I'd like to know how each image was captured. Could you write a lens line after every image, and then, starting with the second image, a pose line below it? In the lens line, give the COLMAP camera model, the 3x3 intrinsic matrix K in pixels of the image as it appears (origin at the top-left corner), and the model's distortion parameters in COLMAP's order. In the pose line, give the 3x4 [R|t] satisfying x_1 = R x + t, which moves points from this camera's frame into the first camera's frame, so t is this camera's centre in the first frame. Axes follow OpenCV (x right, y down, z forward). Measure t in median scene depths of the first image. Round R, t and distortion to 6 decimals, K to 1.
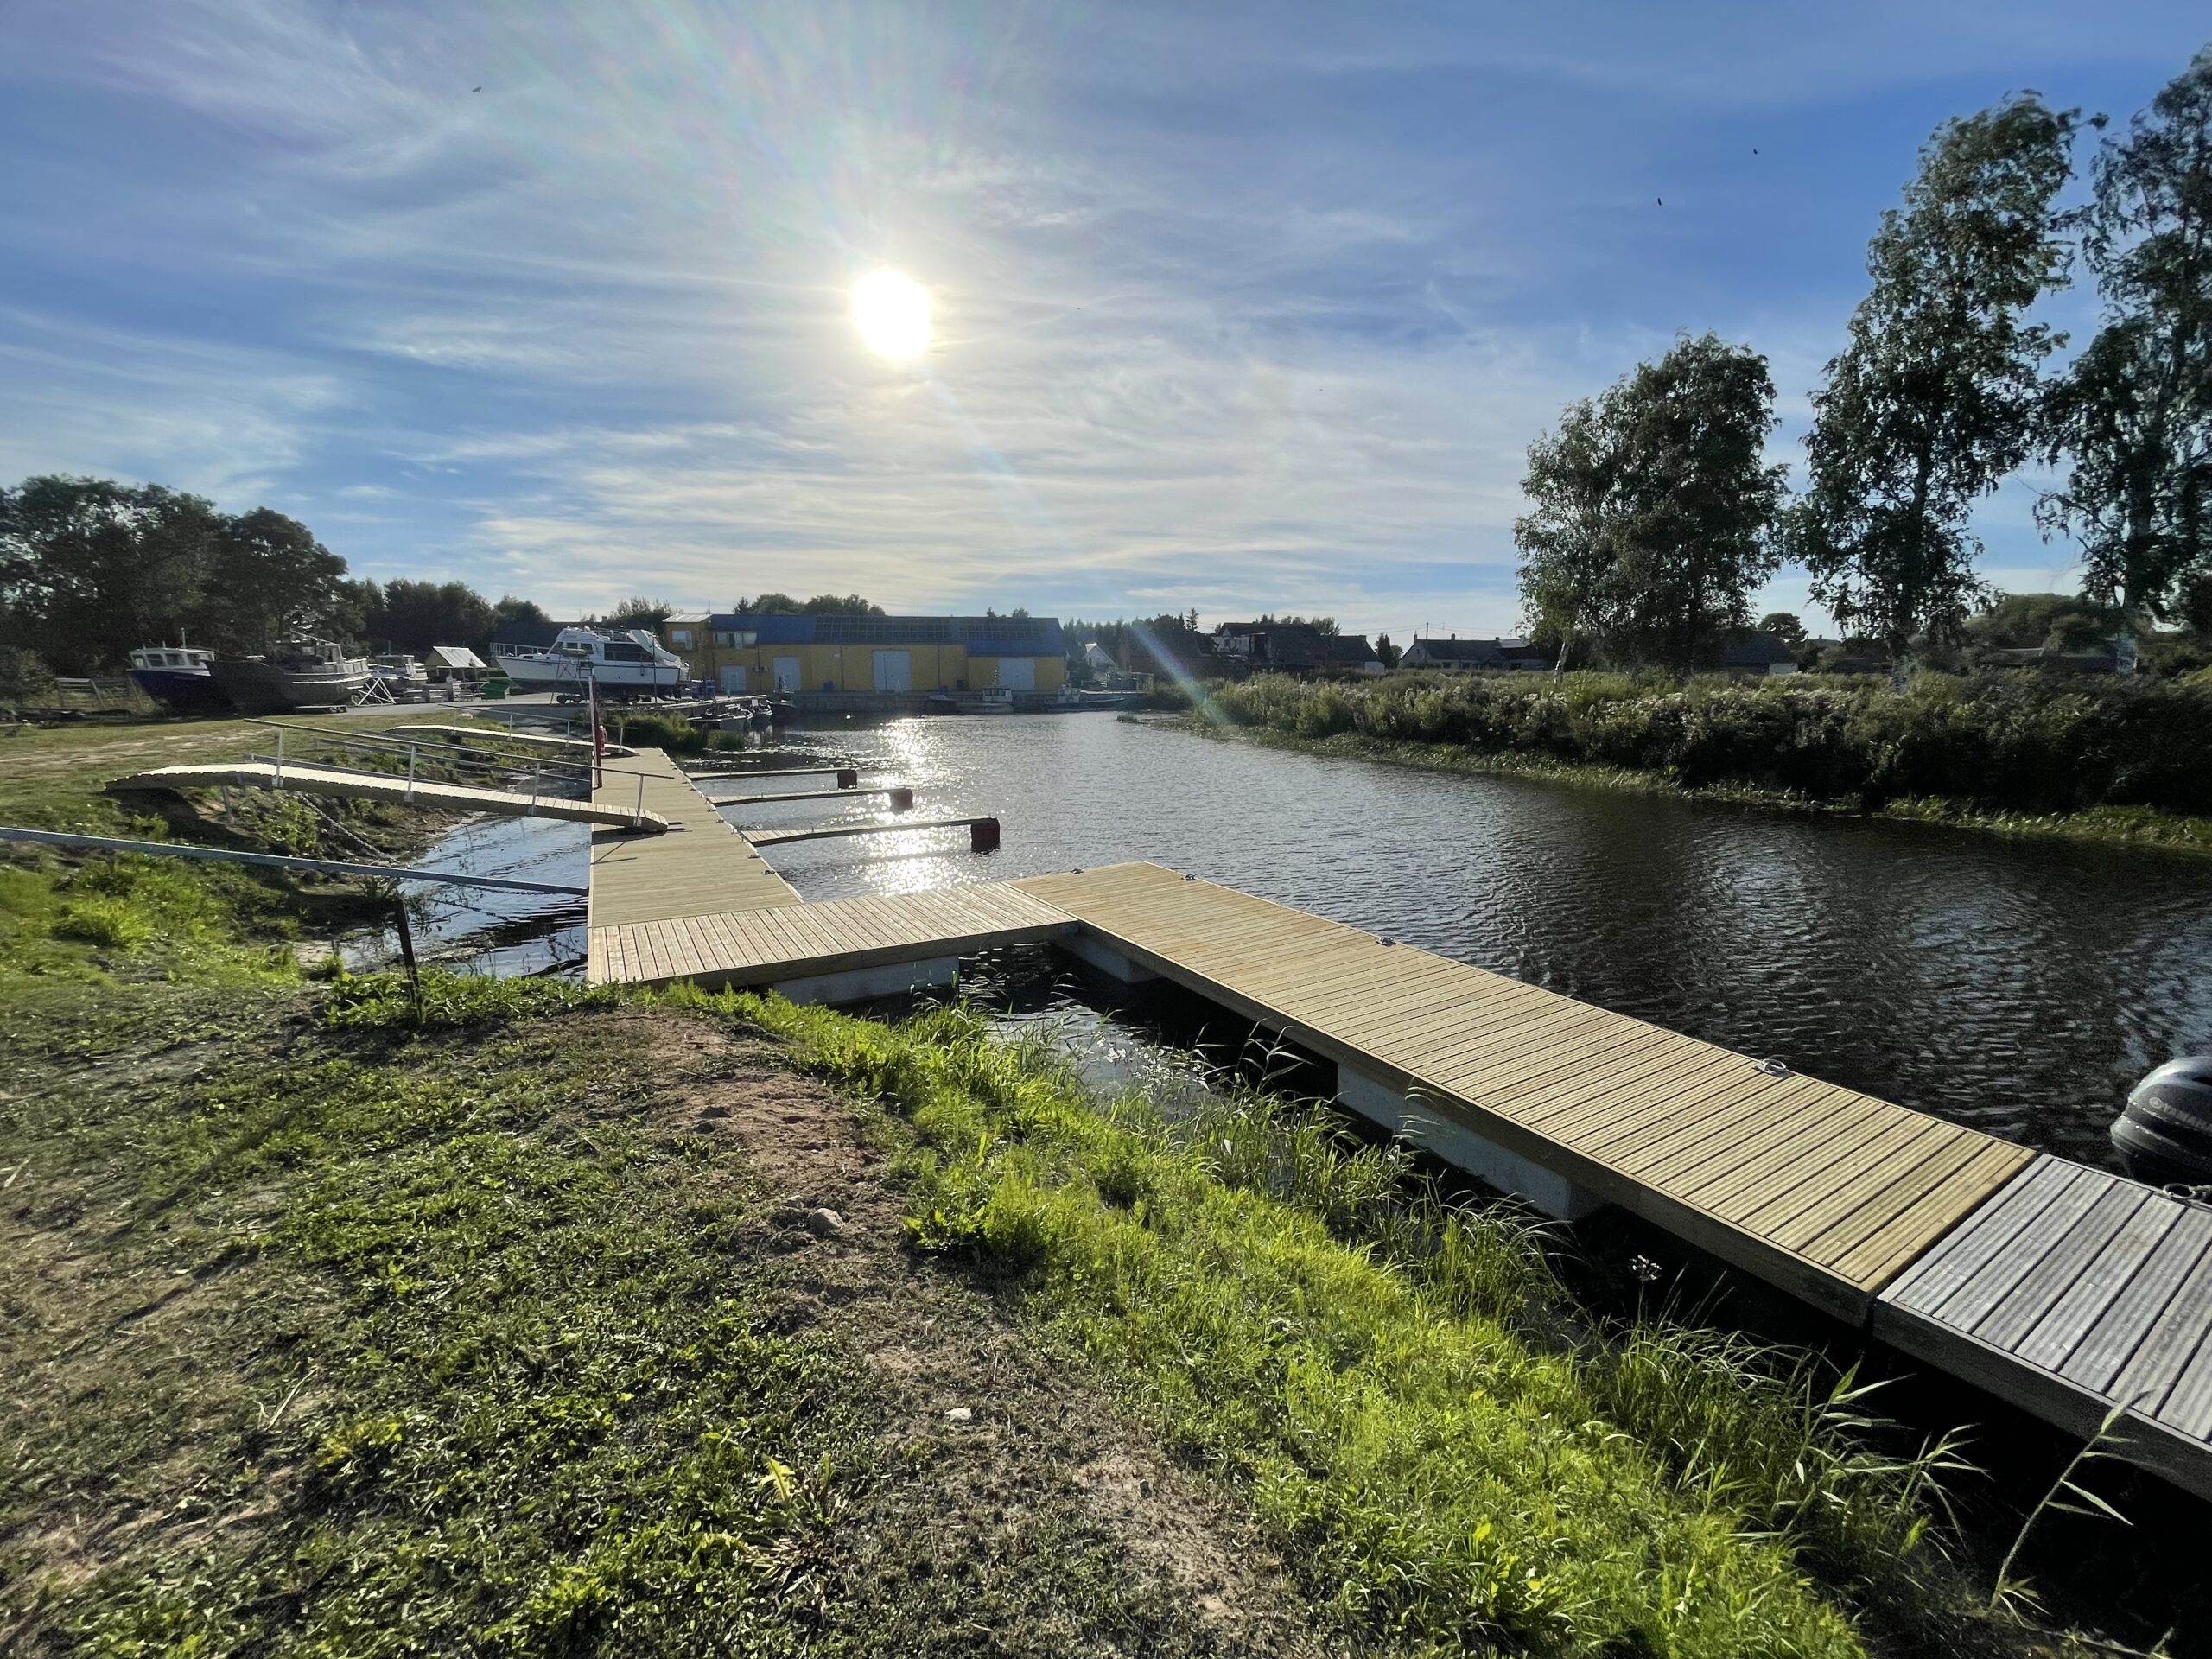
lens RADIAL K [[884.6, 0, 1106.2], [0, 884.6, 825.4], [0, 0, 1]] dist [-0.001956, -0.000937]
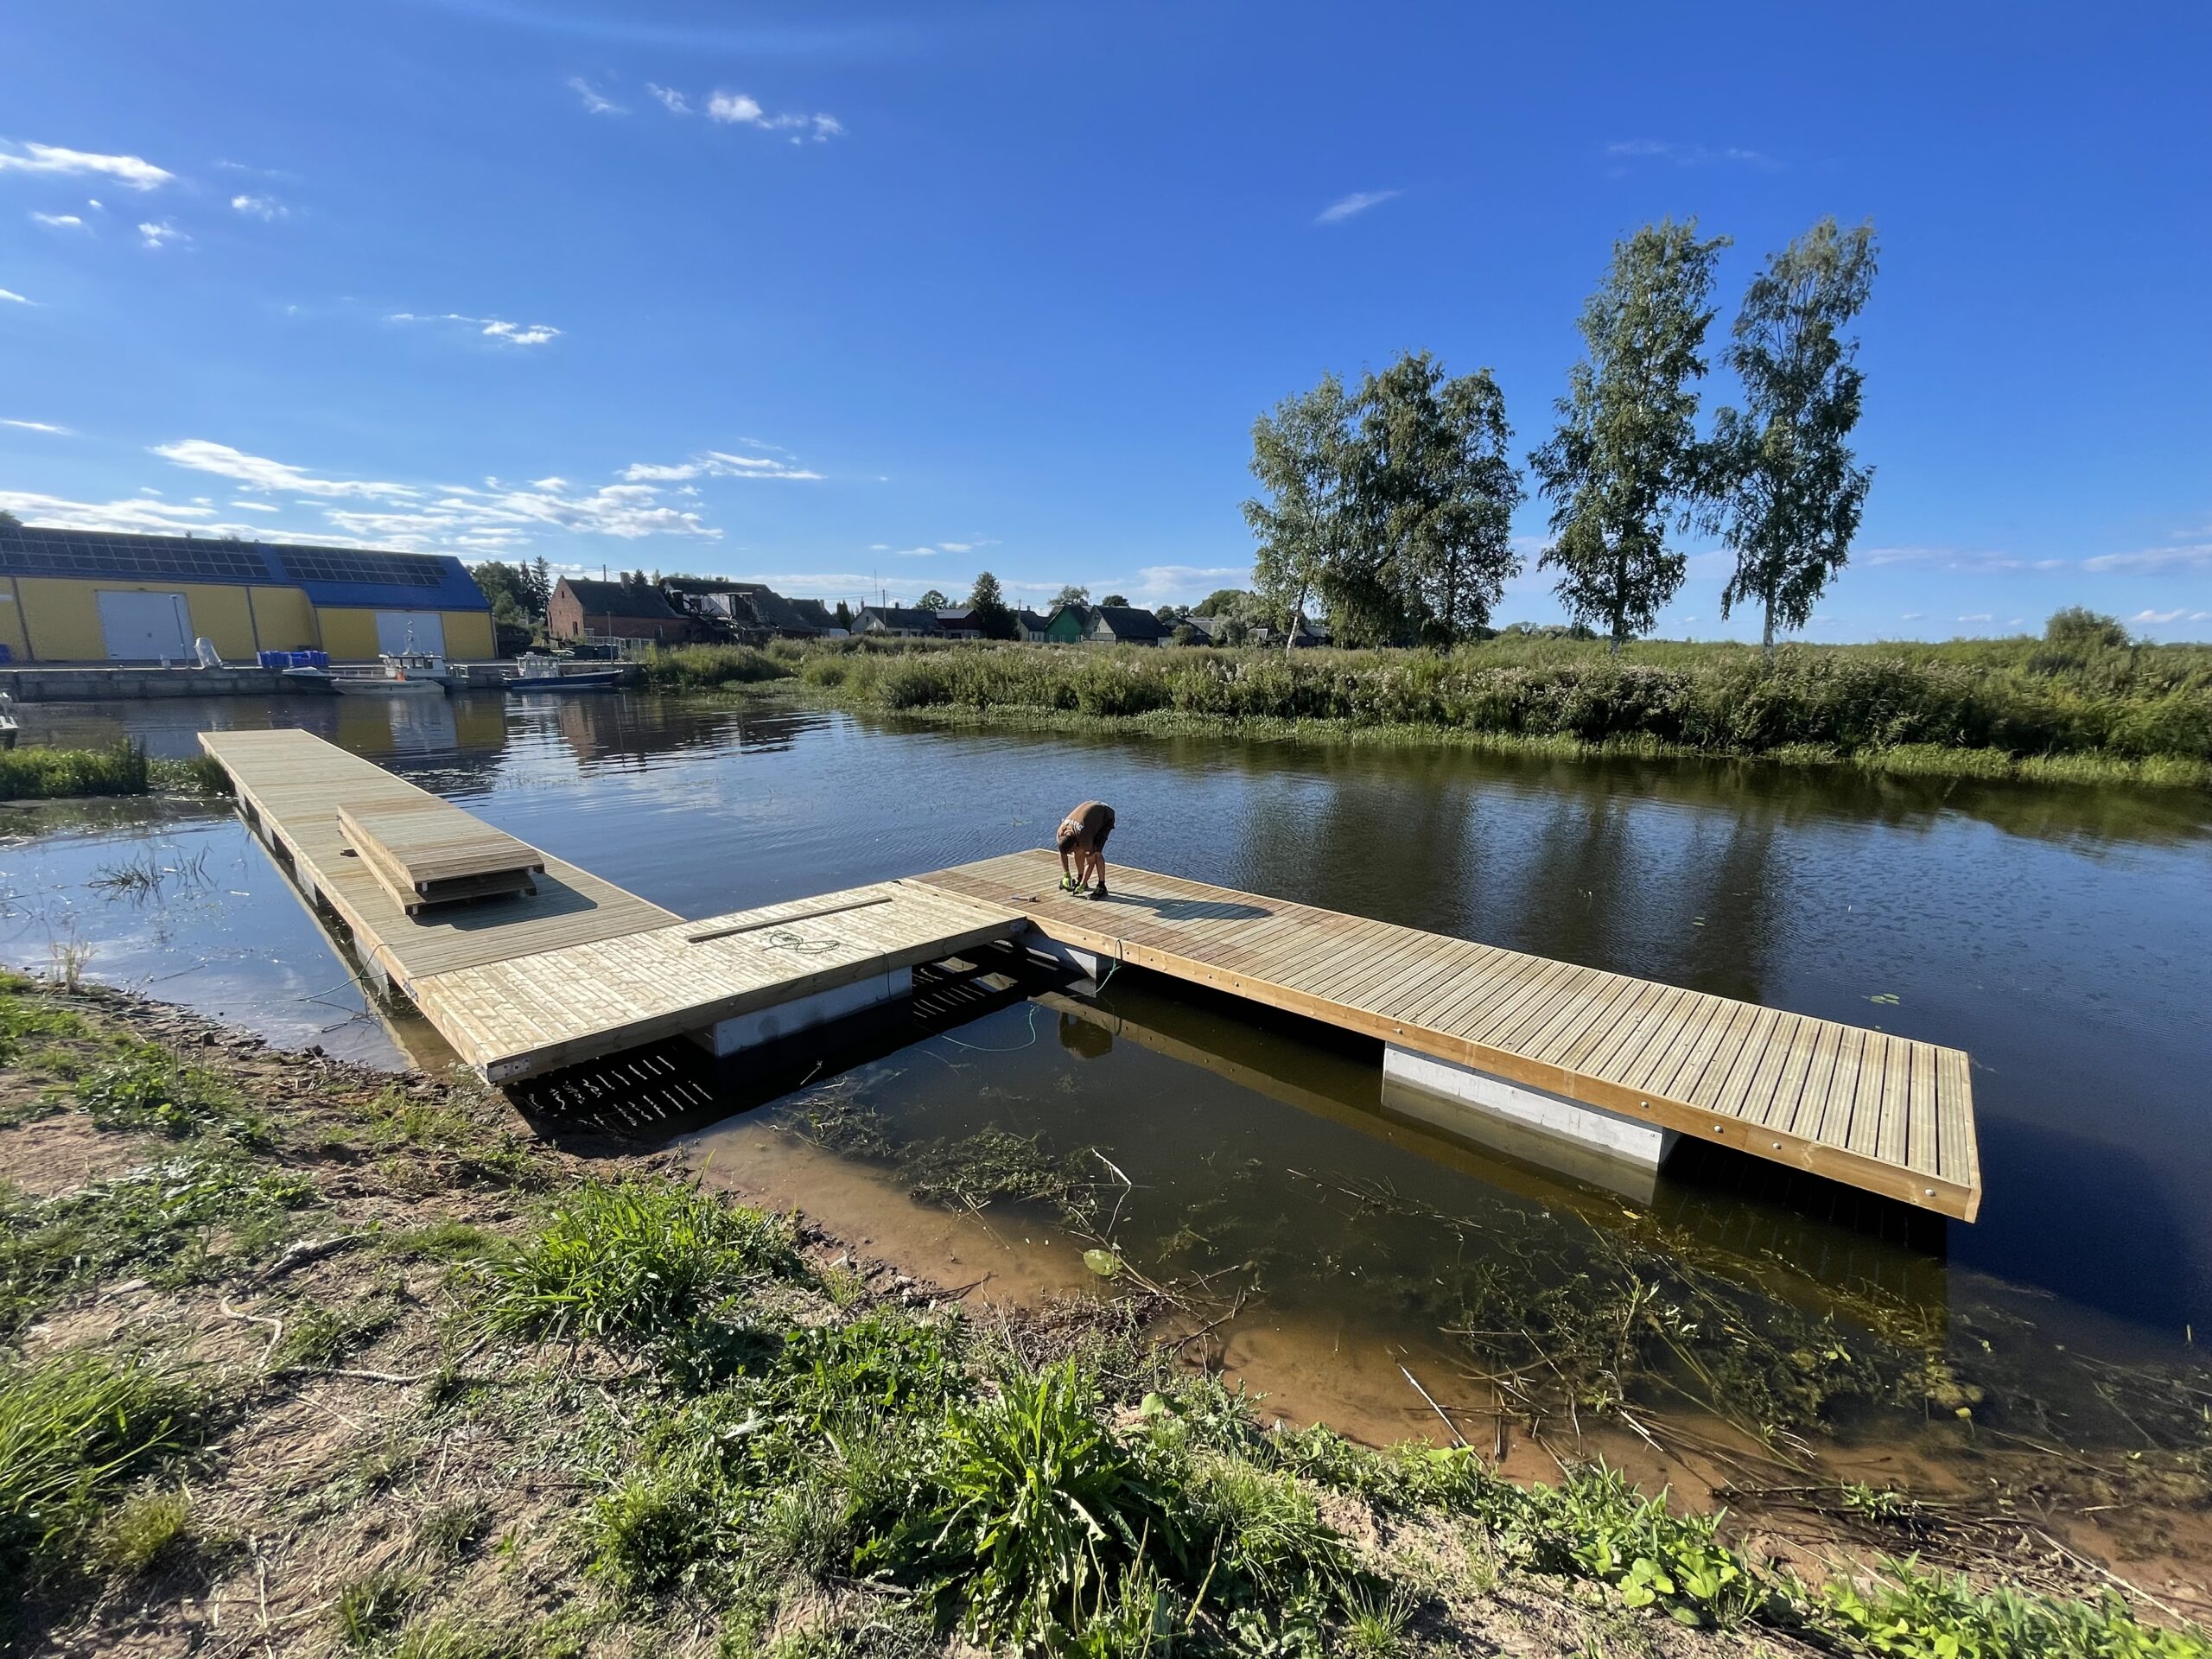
lens RADIAL K [[884.6, 0, 1114.3], [0, 884.6, 827.0], [0, 0, 1]] dist [-0.001956, -0.000937]
pose [[0.749079, -0.124043, 0.650764, -0.169019], [0.100121, 0.992228, 0.073883, -0.024387], [-0.654871, 0.009811, 0.755677, 0.149763]]
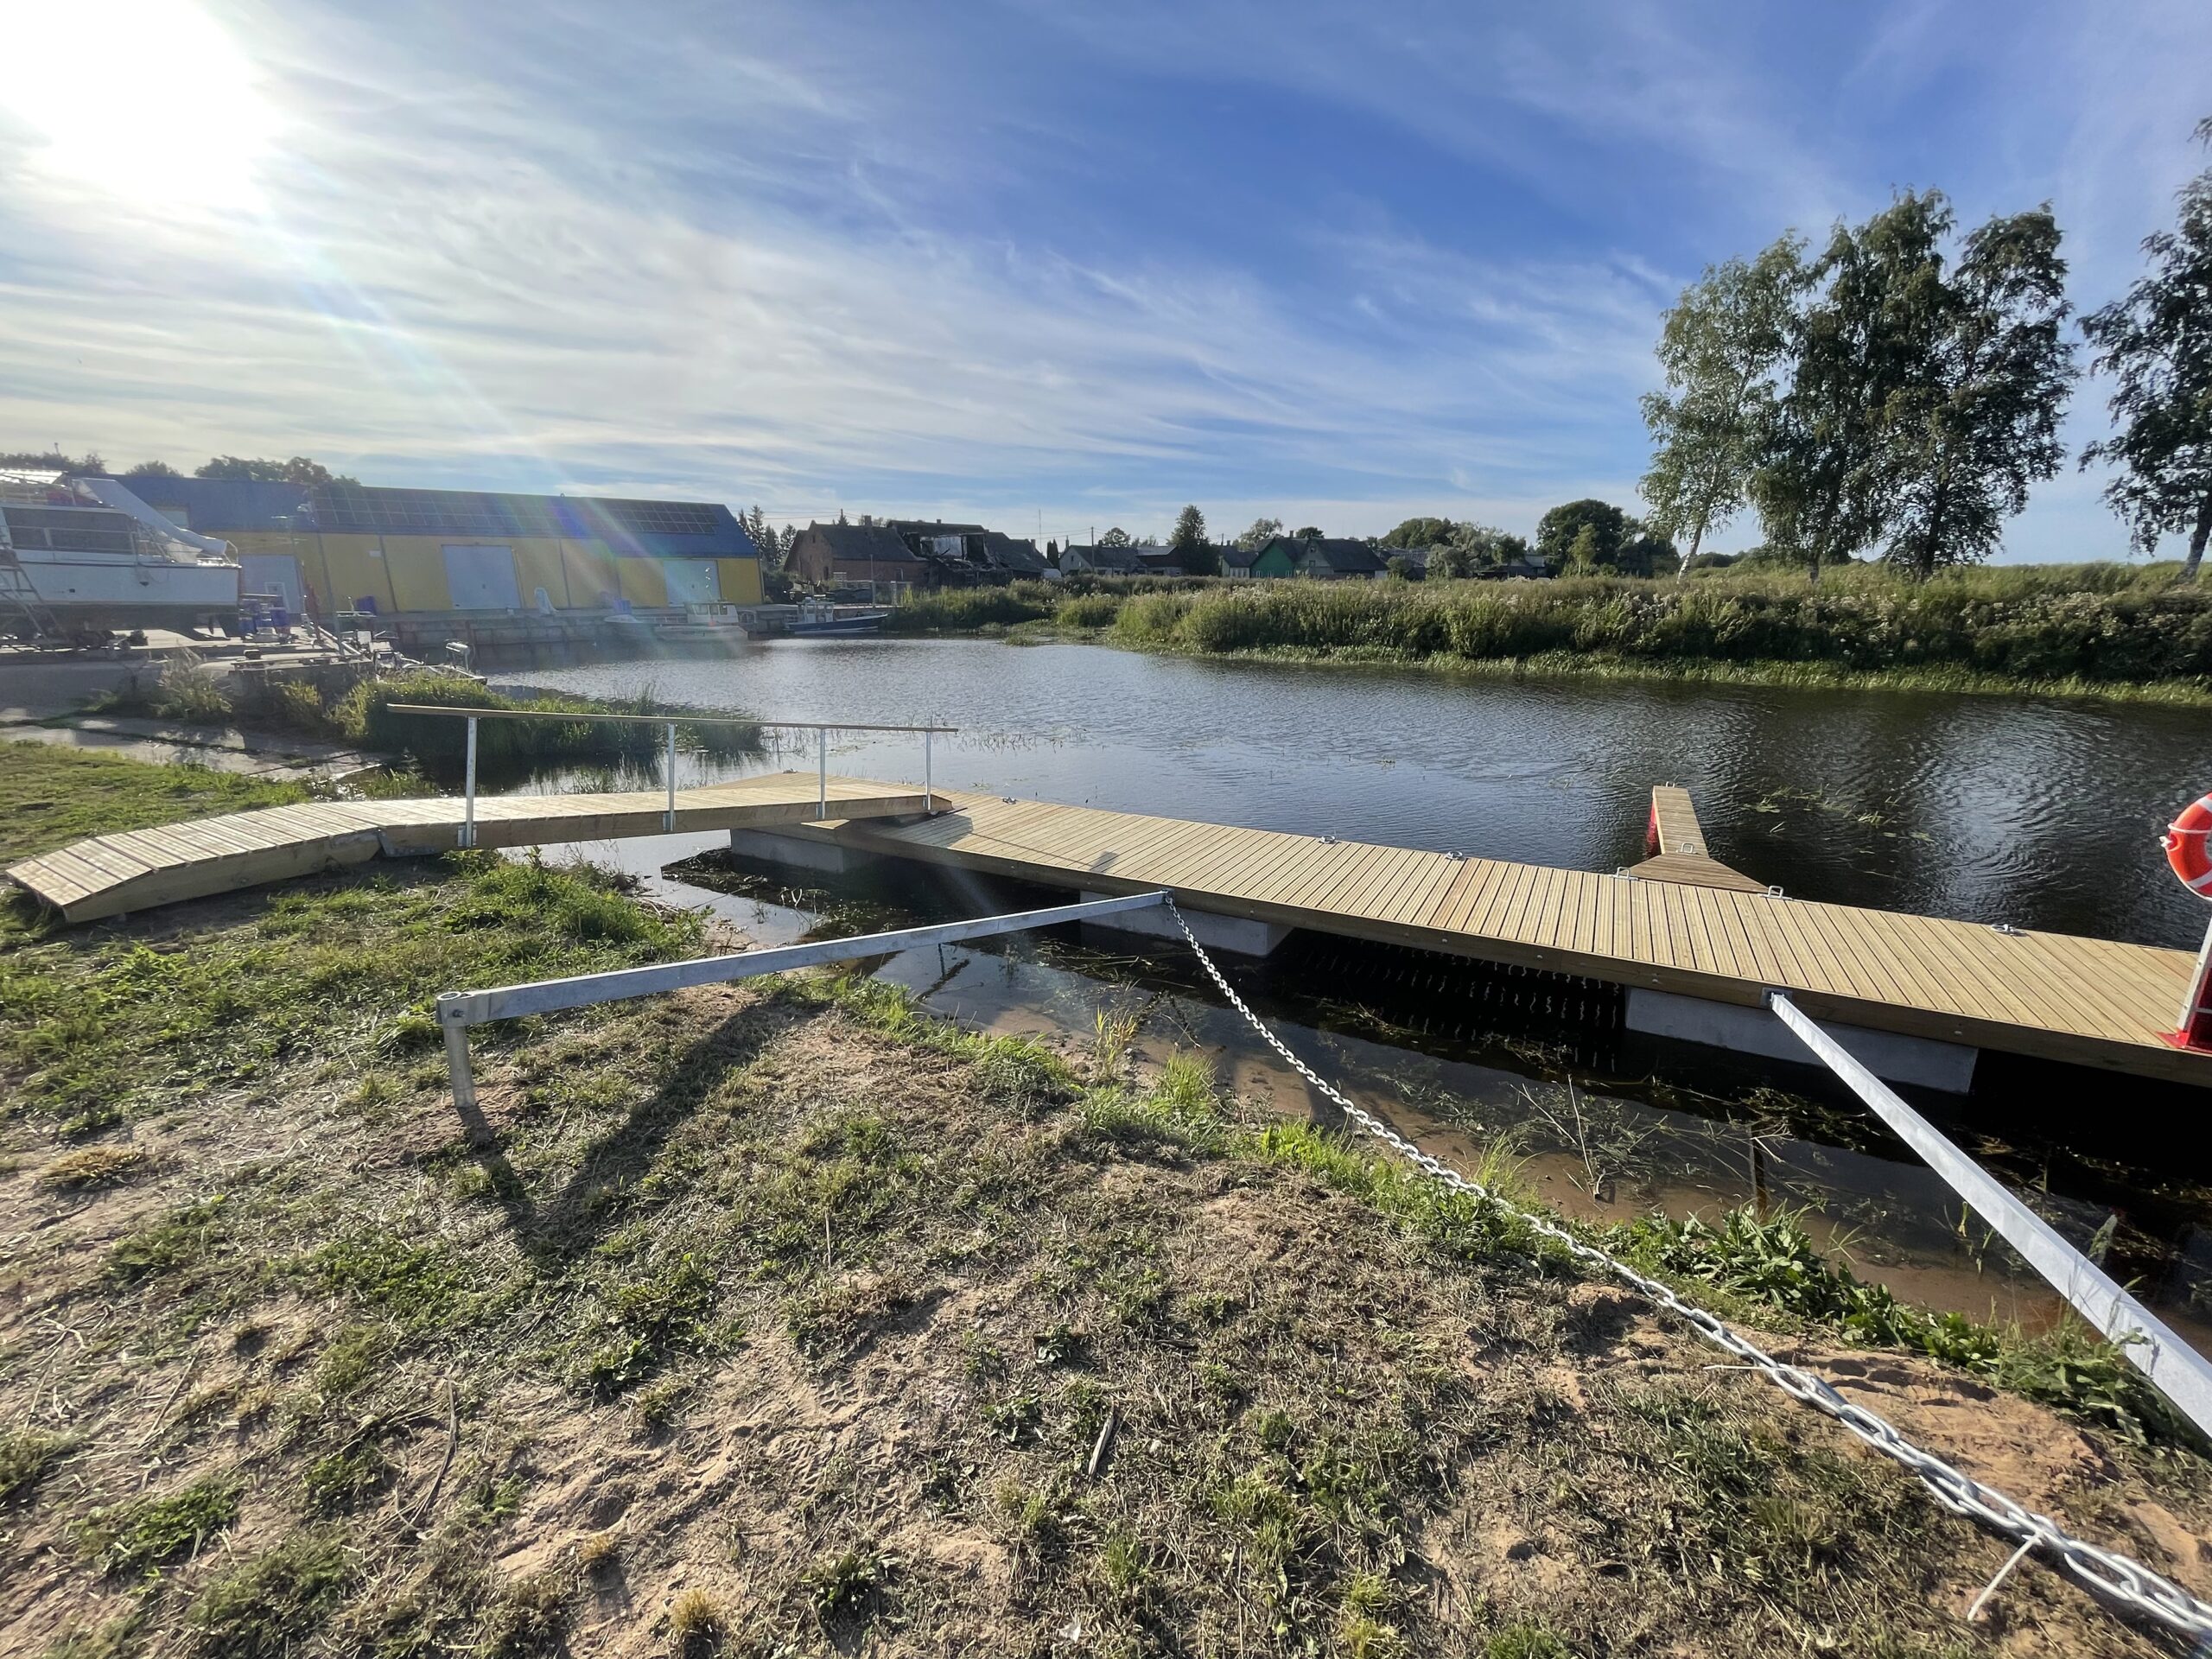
lens RADIAL K [[884.6, 0, 1119.9], [0, 884.6, 830.2], [0, 0, 1]] dist [-0.001956, -0.000937]
pose [[0.846717, -0.149579, 0.510585, -0.222780], [0.097772, 0.987068, 0.127029, -0.037016], [-0.522983, -0.057637, 0.850392, 0.232347]]
